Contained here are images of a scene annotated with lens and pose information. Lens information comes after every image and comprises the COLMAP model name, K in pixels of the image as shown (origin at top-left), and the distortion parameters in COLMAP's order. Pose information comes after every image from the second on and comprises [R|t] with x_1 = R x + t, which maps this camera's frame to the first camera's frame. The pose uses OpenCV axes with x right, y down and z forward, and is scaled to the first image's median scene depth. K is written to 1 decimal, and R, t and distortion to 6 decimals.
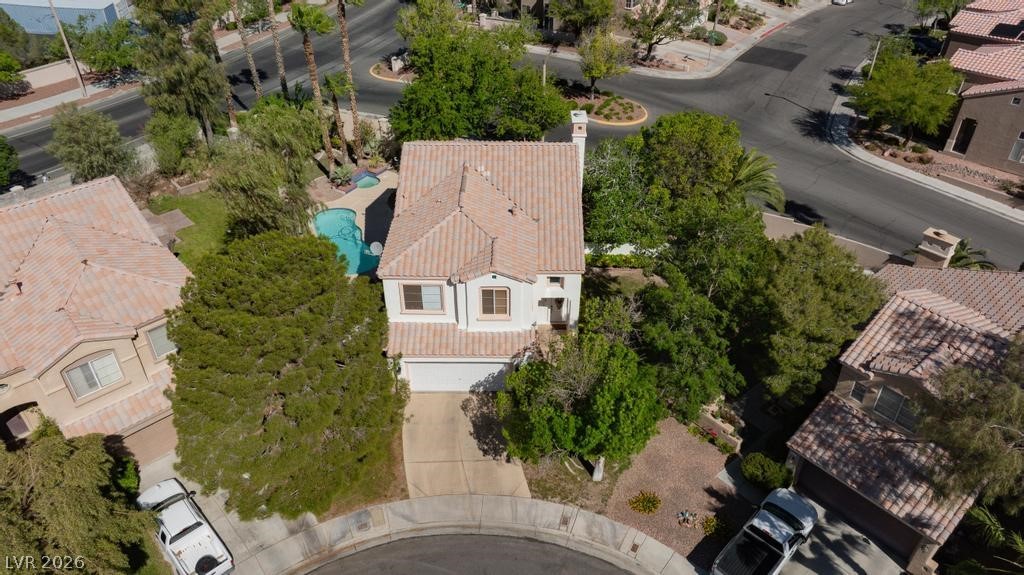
lens RADIAL K [[741.9, 0, 516.2], [0, 741.9, 287.2], [0, 0, 1]] dist [-0.083235, 0.121456]
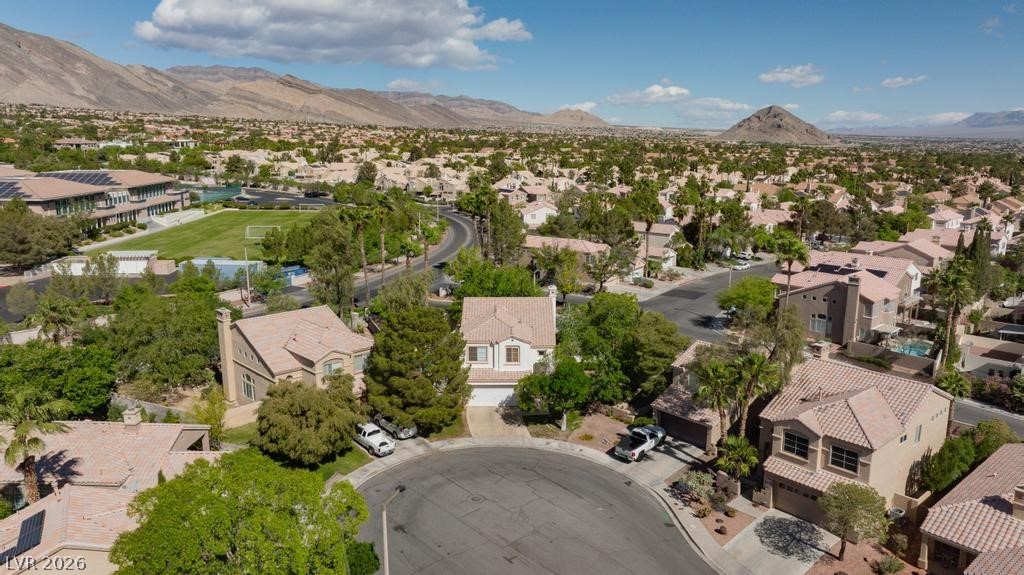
lens RADIAL K [[741.9, 0, 516.2], [0, 741.9, 287.2], [0, 0, 1]] dist [-0.083235, 0.121456]
pose [[0.999927, -0.005610, 0.010662, -0.039651], [0.009385, 0.917627, -0.397332, 0.684944], [-0.007555, 0.397403, 0.917613, -1.009180]]
